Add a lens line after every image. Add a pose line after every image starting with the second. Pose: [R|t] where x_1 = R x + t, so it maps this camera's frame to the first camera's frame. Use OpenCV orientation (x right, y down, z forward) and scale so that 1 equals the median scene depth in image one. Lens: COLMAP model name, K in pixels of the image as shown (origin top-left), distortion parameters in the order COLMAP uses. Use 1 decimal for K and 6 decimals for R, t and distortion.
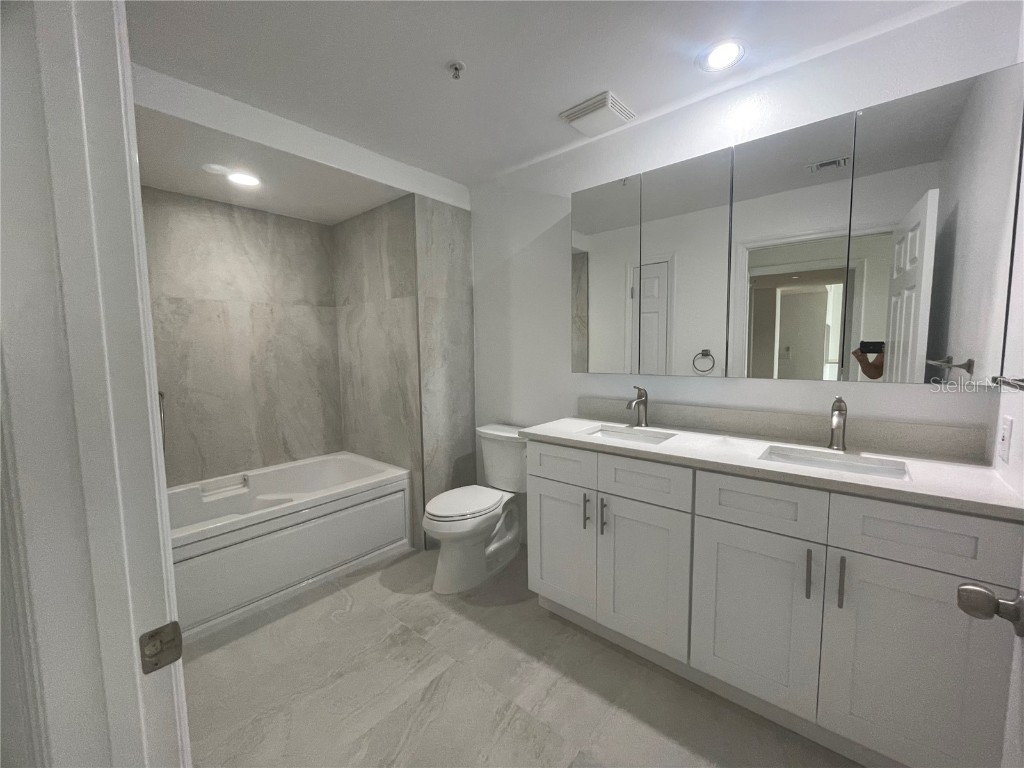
lens RADIAL K [[413.7, 0, 509.7], [0, 413.7, 386.4], [0, 0, 1]] dist [-0.003139, -0.000645]
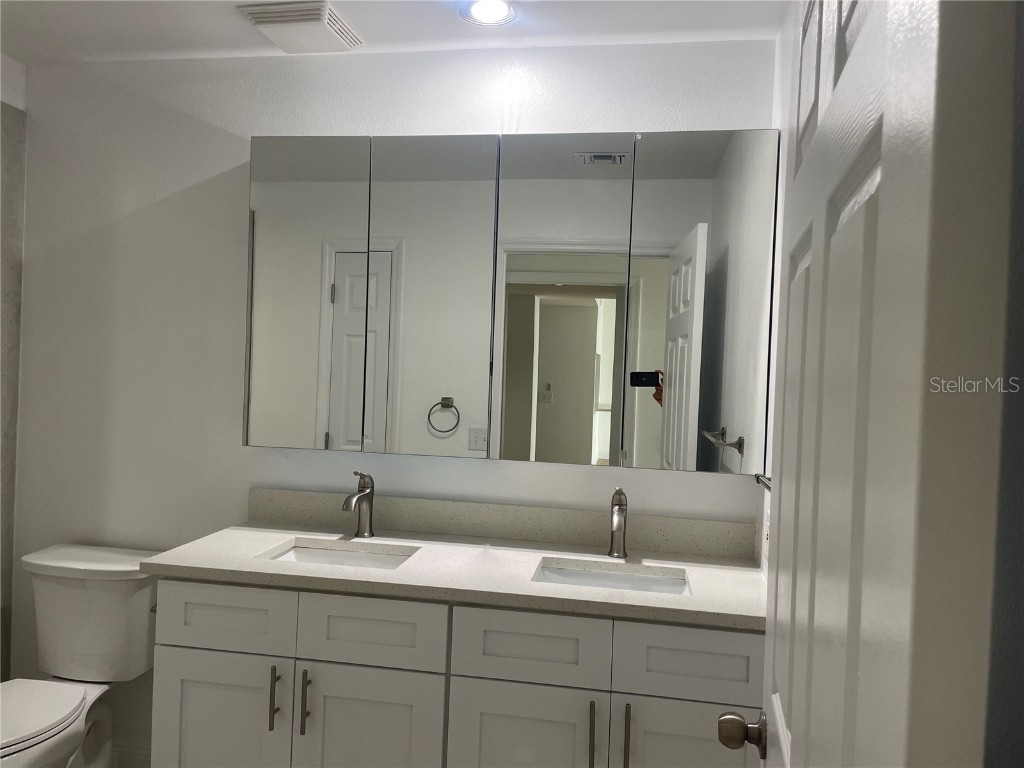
lens RADIAL K [[778.5, 0, 506.1], [0, 778.5, 376.8], [0, 0, 1]] dist [0.081441, -0.100718]
pose [[0.856385, 0.043837, 0.514474, -0.110248], [-0.005018, 0.997049, -0.076603, -0.053445], [-0.516314, 0.063020, 0.854078, -0.115571]]
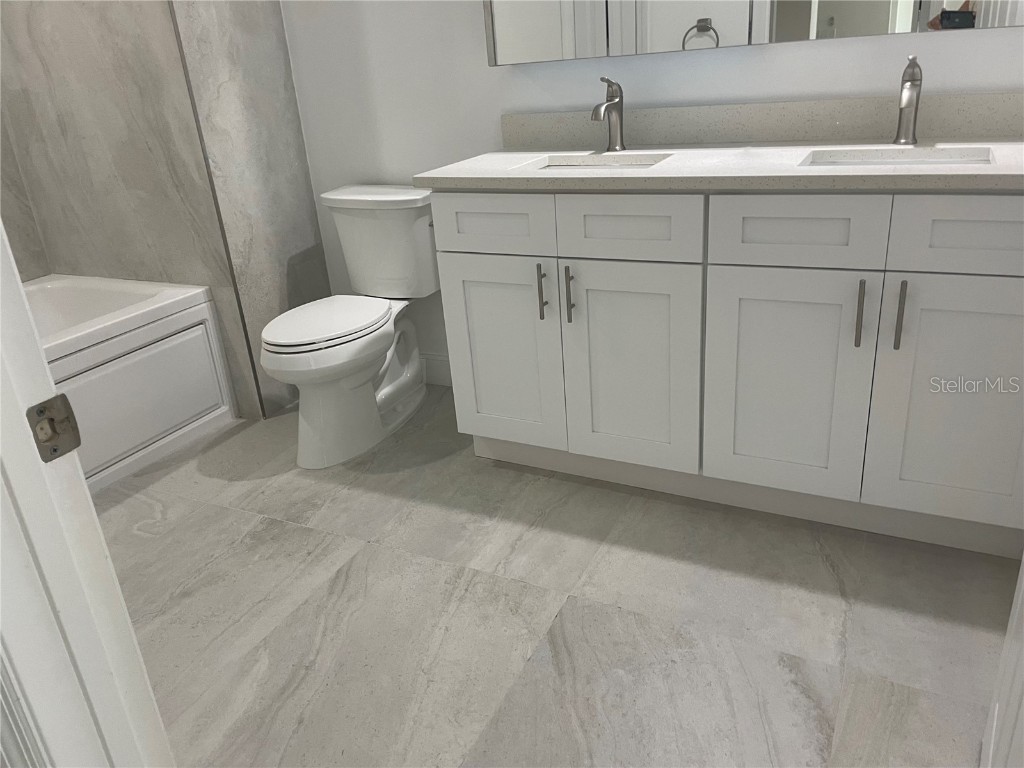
lens RADIAL K [[778.5, 0, 503.6], [0, 778.5, 381.2], [0, 0, 1]] dist [0.081441, -0.100718]
pose [[0.971488, -0.145192, 0.187432, -0.103231], [0.085146, 0.951471, 0.295724, 0.067069], [-0.221273, -0.271333, 0.936705, -0.123095]]
